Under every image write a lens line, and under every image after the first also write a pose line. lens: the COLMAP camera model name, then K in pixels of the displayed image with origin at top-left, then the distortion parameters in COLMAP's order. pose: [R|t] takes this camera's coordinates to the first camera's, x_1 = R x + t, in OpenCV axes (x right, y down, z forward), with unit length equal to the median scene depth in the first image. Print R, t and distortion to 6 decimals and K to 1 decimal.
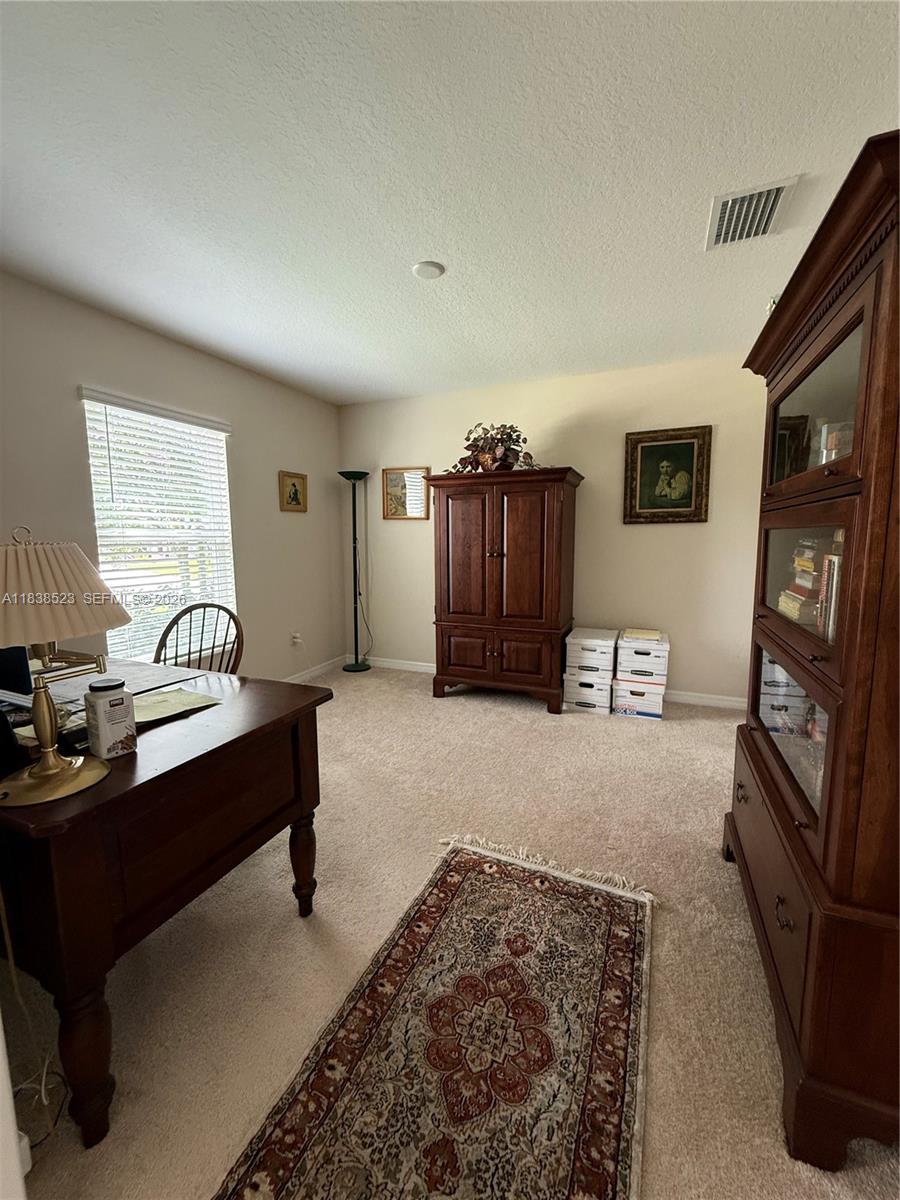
lens RADIAL K [[480.4, 0, 448.9], [0, 480.4, 597.4], [0, 0, 1]] dist [-0.001470, 0.000810]
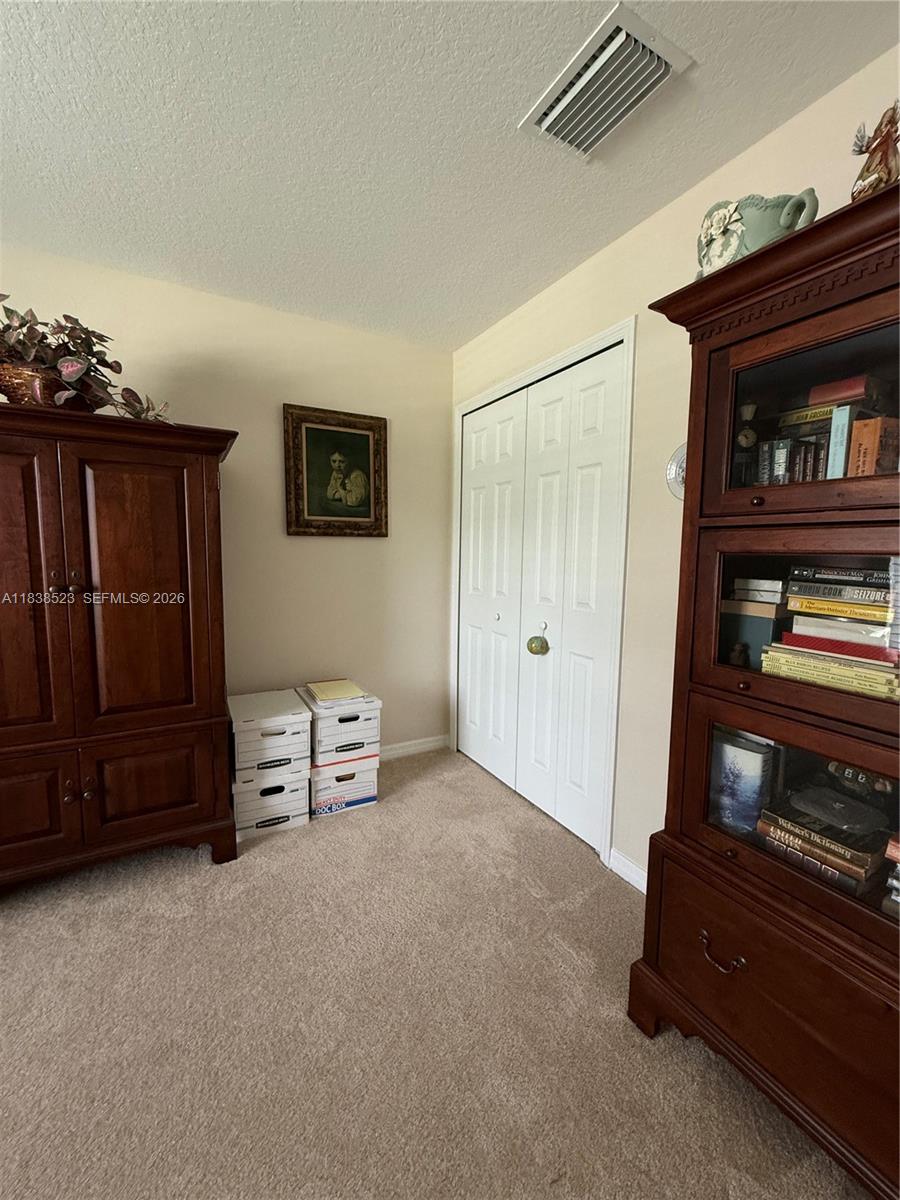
lens RADIAL K [[480.4, 0, 451.7], [0, 480.4, 599.4], [0, 0, 1]] dist [-0.001470, 0.000810]
pose [[0.610994, -0.065430, 0.788926, -0.047436], [0.082105, 0.996442, 0.019053, -0.057616], [-0.787366, 0.053133, 0.614192, 0.419591]]
